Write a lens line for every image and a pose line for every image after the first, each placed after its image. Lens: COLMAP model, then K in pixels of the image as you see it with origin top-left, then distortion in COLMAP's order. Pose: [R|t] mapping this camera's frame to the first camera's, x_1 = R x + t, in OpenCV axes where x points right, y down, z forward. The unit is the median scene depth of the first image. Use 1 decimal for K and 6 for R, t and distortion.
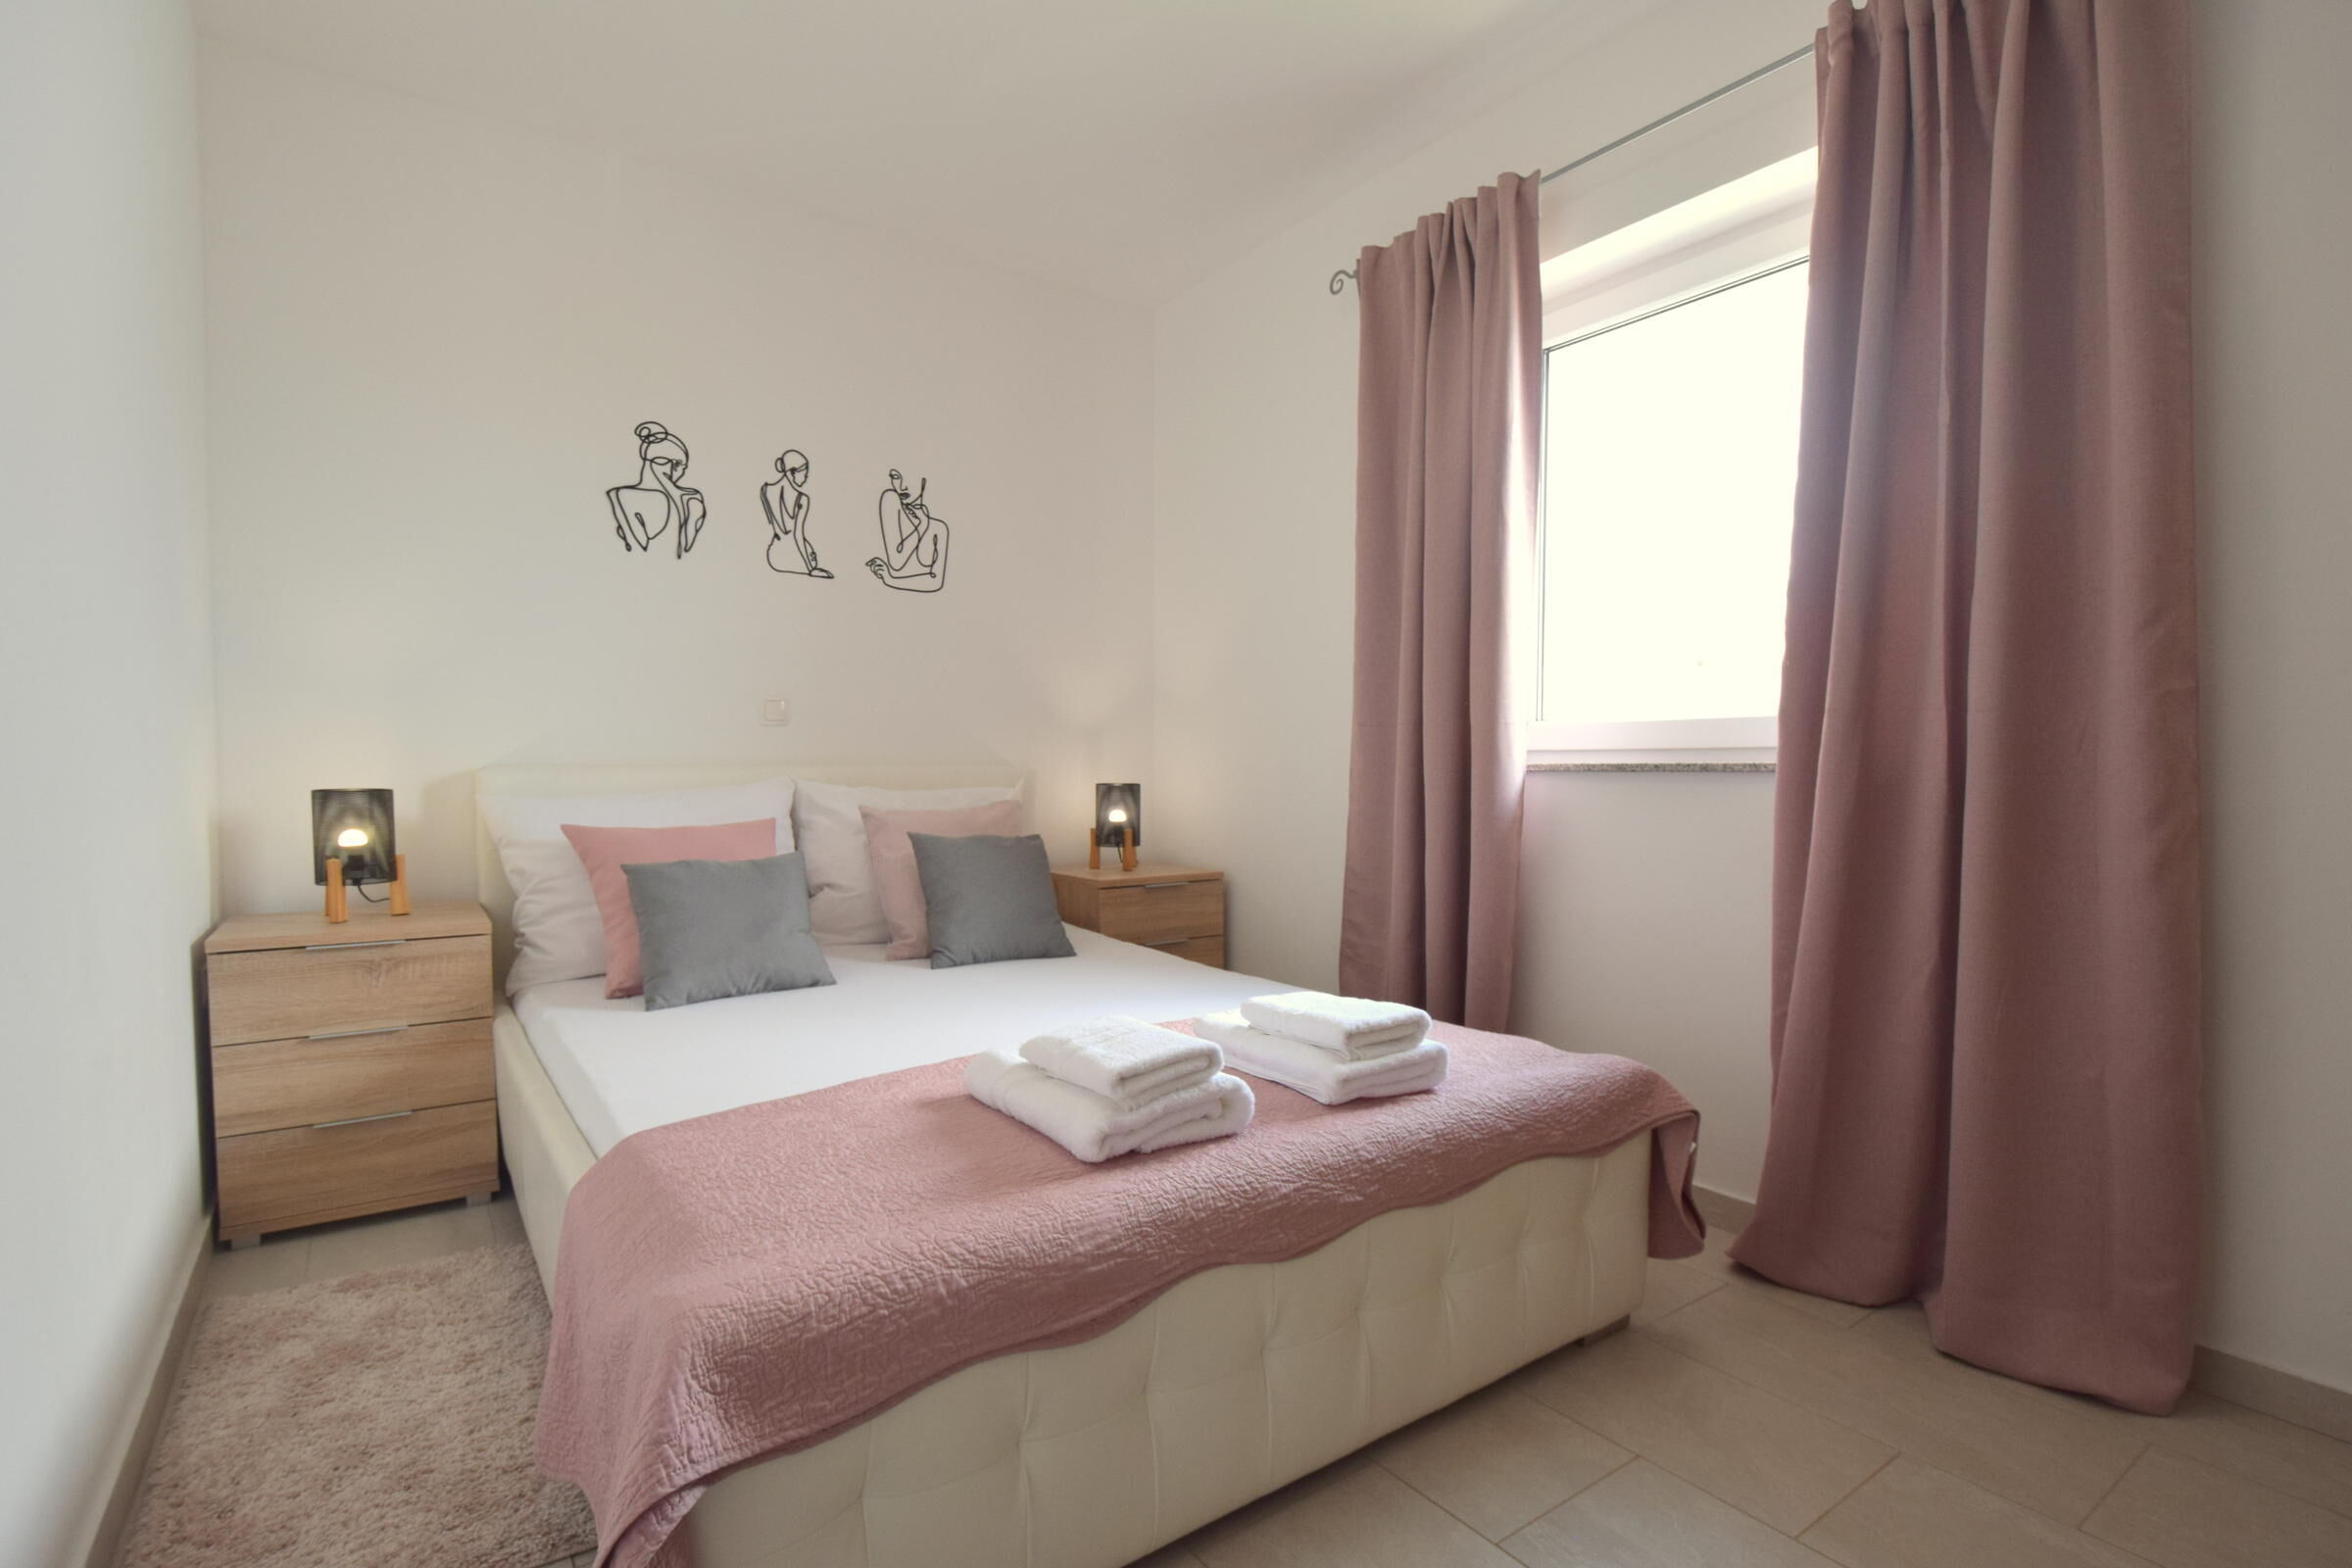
lens RADIAL K [[1109.4, 0, 1177.8], [0, 1109.4, 816.2], [0, 0, 1]] dist [0.002506, -0.000047]
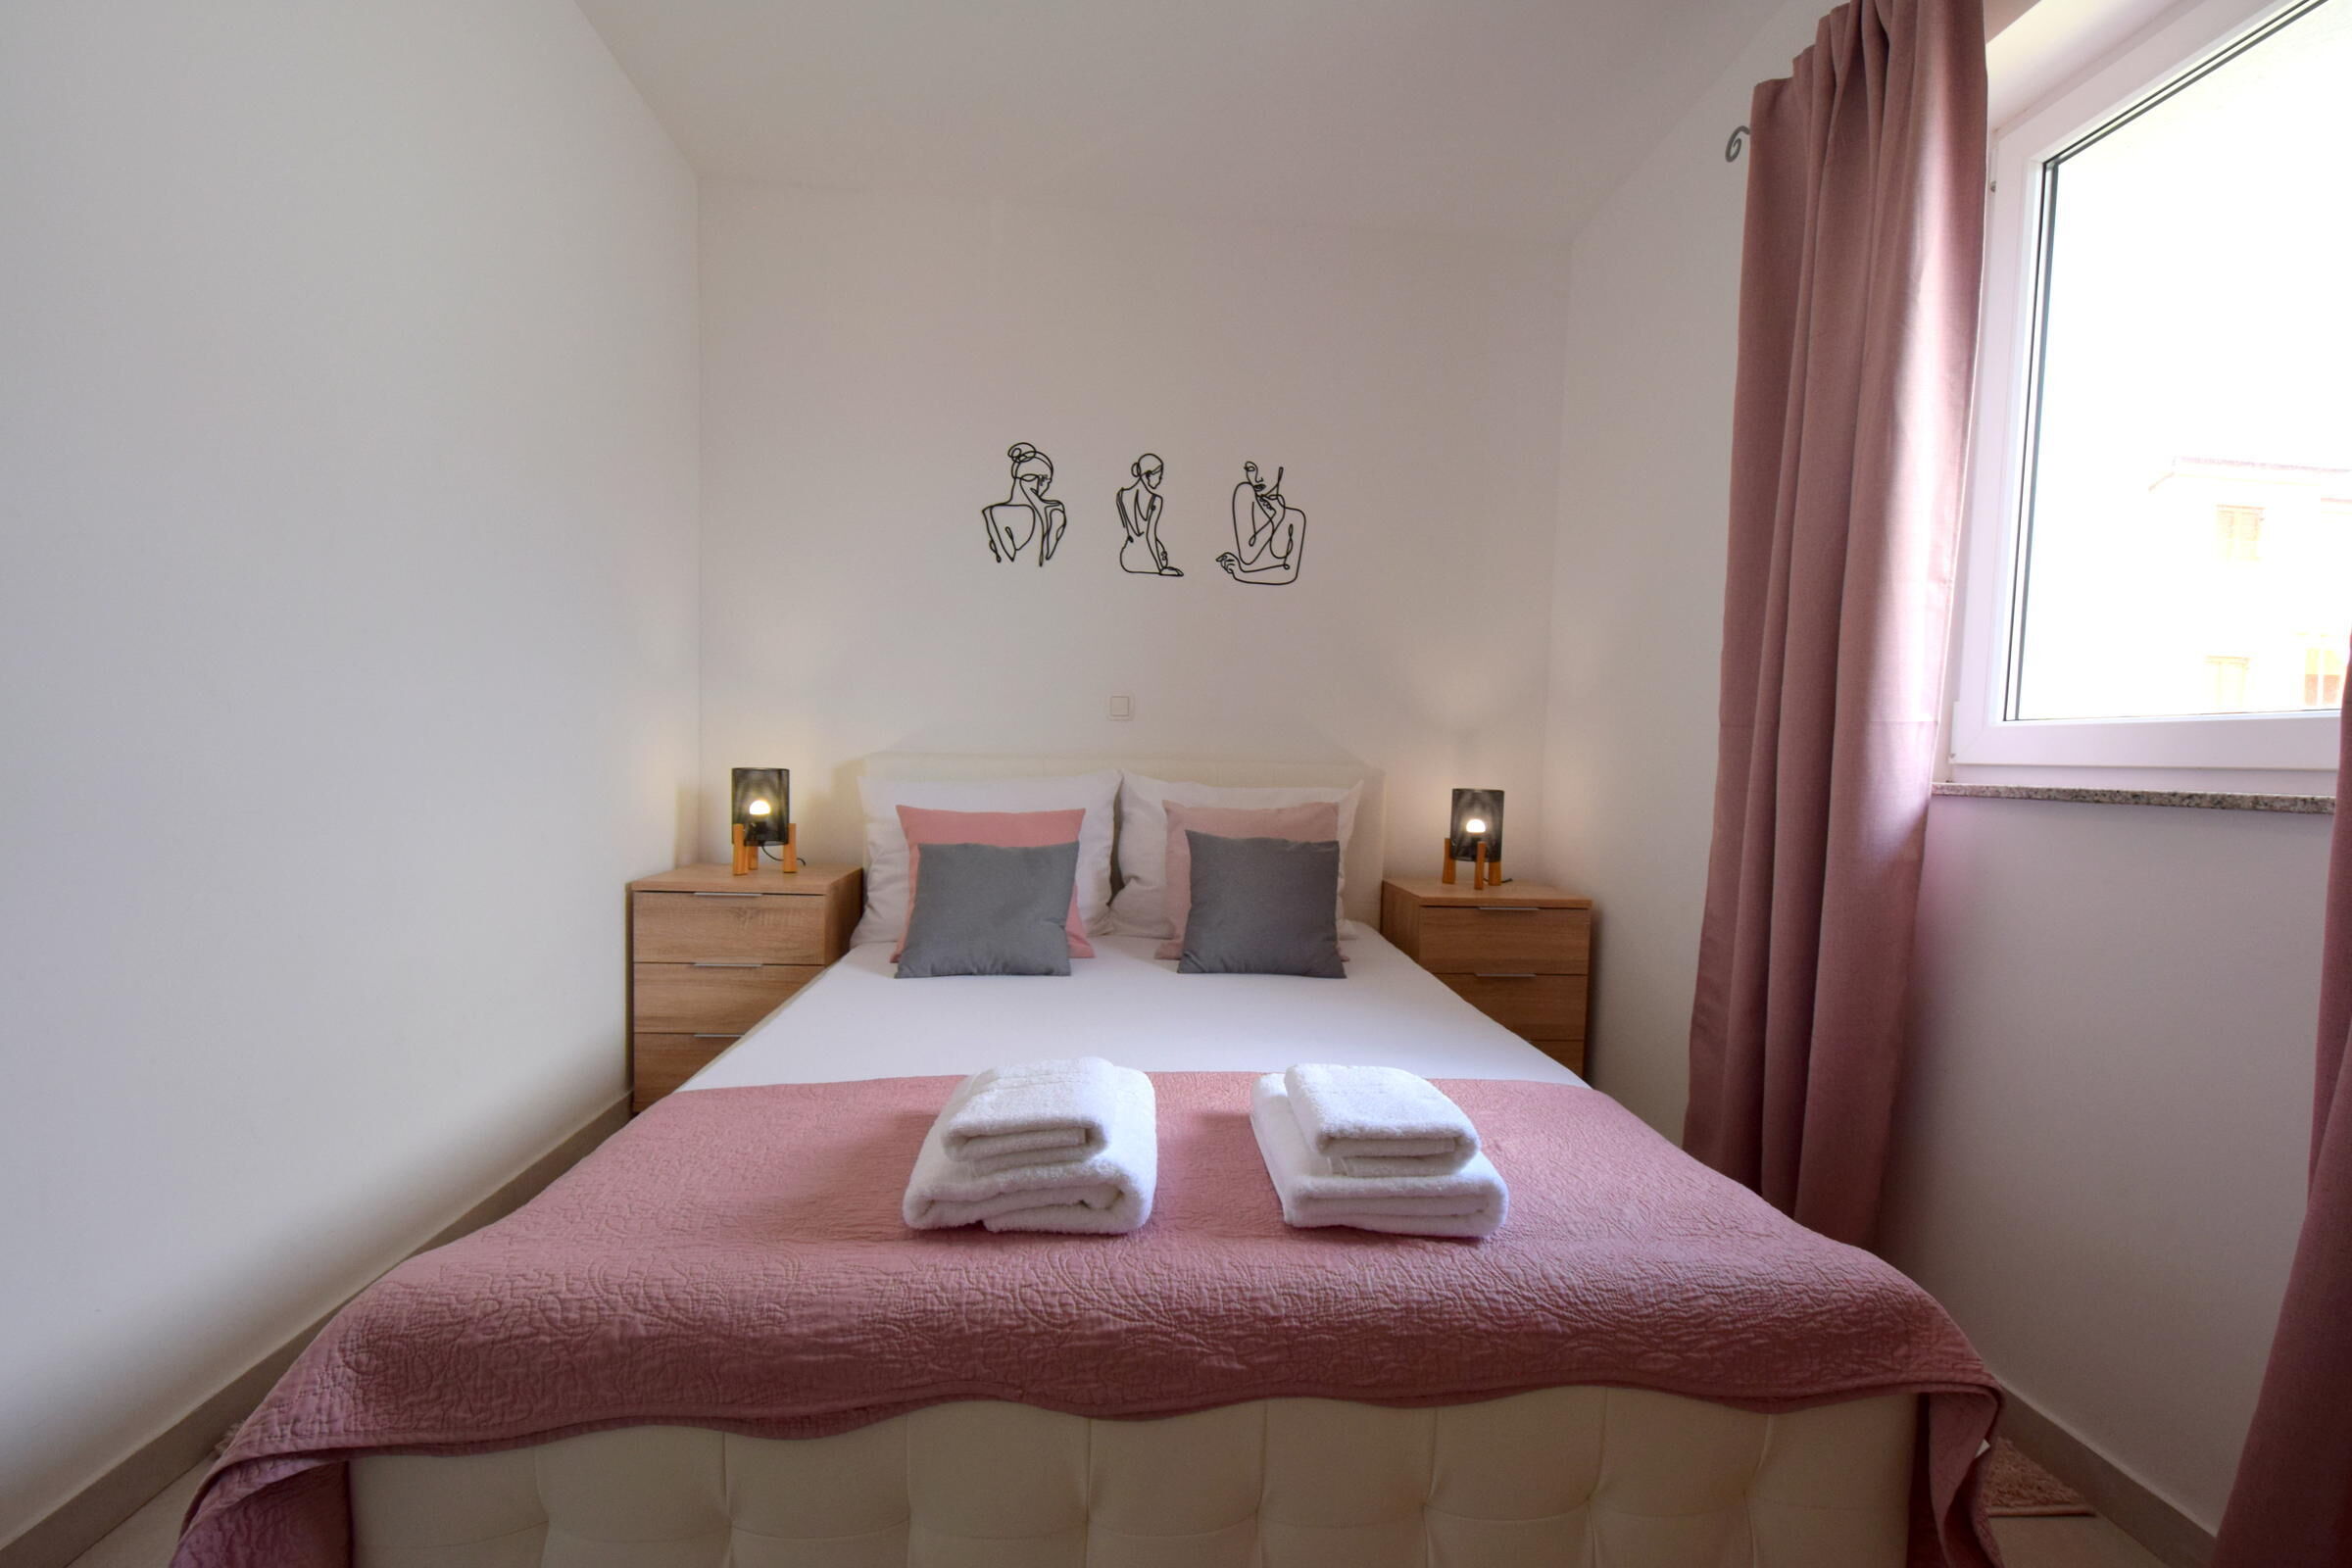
lens RADIAL K [[1073.0, 0, 1188.4], [0, 1073.0, 813.6], [0, 0, 1]] dist [0.009709, -0.007273]
pose [[0.853756, 0.052073, -0.518062, 0.287533], [-0.051600, 0.998550, 0.015334, -0.016916], [0.518109, 0.013641, 0.855206, 0.221563]]
